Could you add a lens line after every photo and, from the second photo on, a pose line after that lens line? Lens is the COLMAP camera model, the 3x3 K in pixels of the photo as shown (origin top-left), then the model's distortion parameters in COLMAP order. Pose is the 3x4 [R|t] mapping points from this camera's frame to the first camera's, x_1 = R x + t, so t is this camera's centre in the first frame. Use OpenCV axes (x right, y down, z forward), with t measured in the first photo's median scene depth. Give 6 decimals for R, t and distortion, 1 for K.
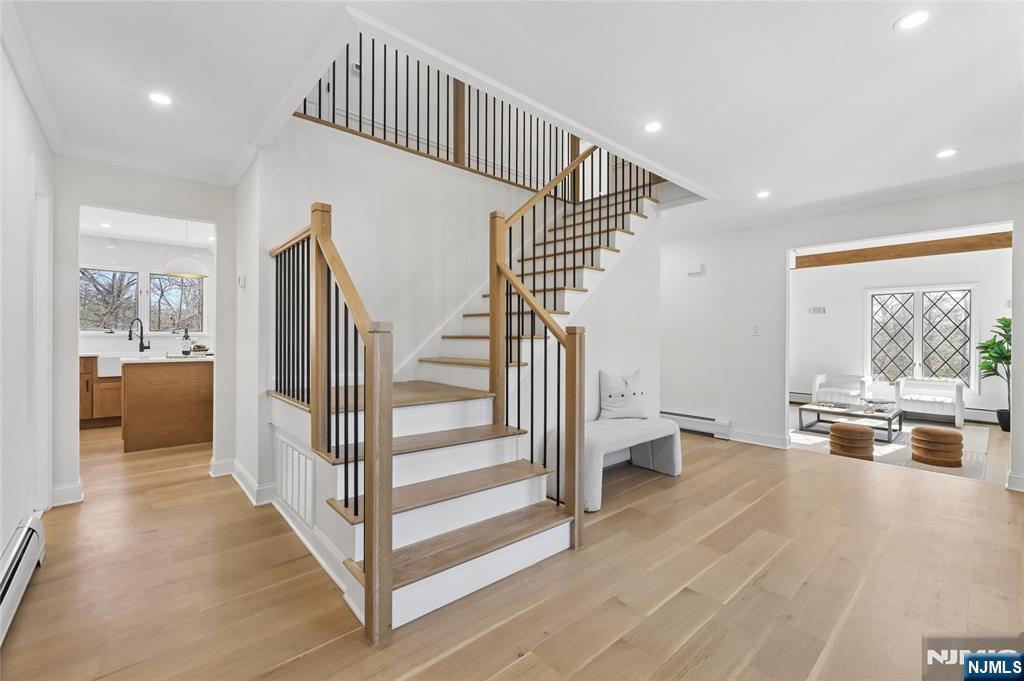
lens RADIAL K [[431.8, 0, 512.0], [0, 431.8, 340.5], [0, 0, 1]] dist [-0.000767, -0.000353]
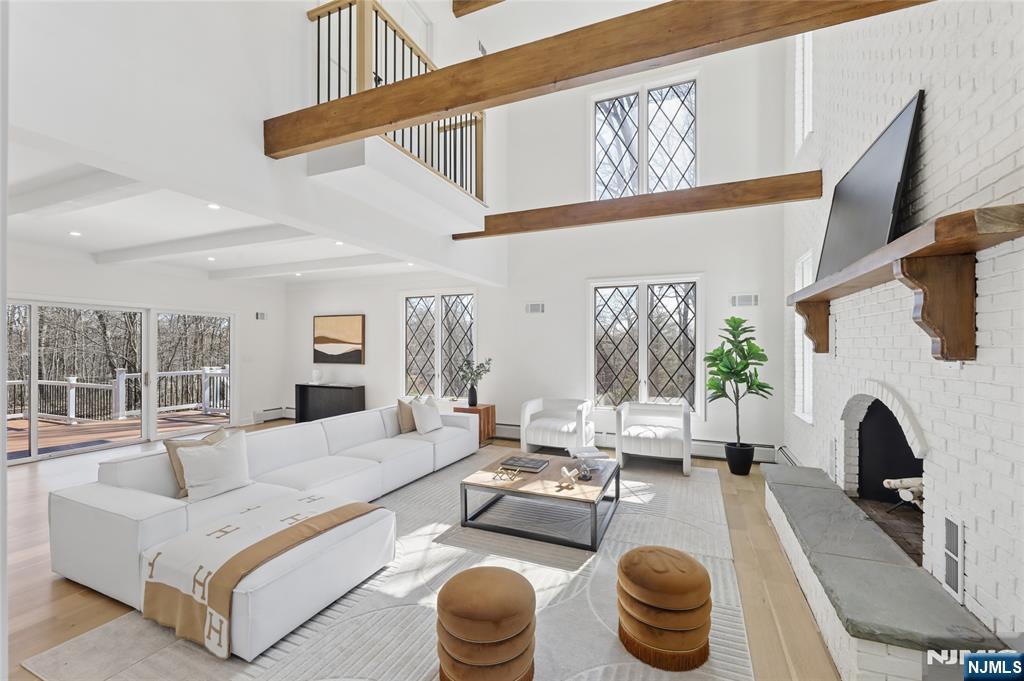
lens RADIAL K [[428.6, 0, 512.9], [0, 428.6, 349.0], [0, 0, 1]] dist [0.000038, -0.000155]
pose [[0.903945, -0.003327, 0.427636, 0.482445], [0.004977, 0.999984, -0.002742, 0.000099], [-0.427619, 0.004607, 0.903947, 0.489571]]
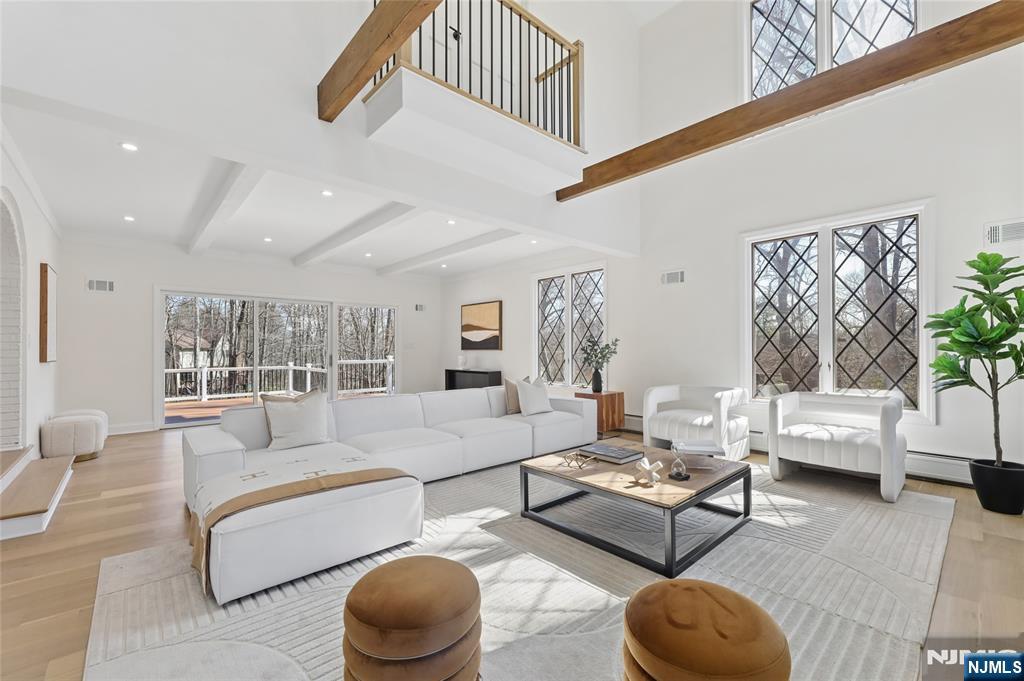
lens RADIAL K [[428.6, 0, 512.9], [0, 428.6, 349.0], [0, 0, 1]] dist [0.000038, -0.000155]
pose [[0.999949, -0.006640, 0.007662, 0.628486], [0.006722, 0.999919, -0.010815, 0.043815], [-0.007590, 0.010866, 0.999912, 0.541526]]
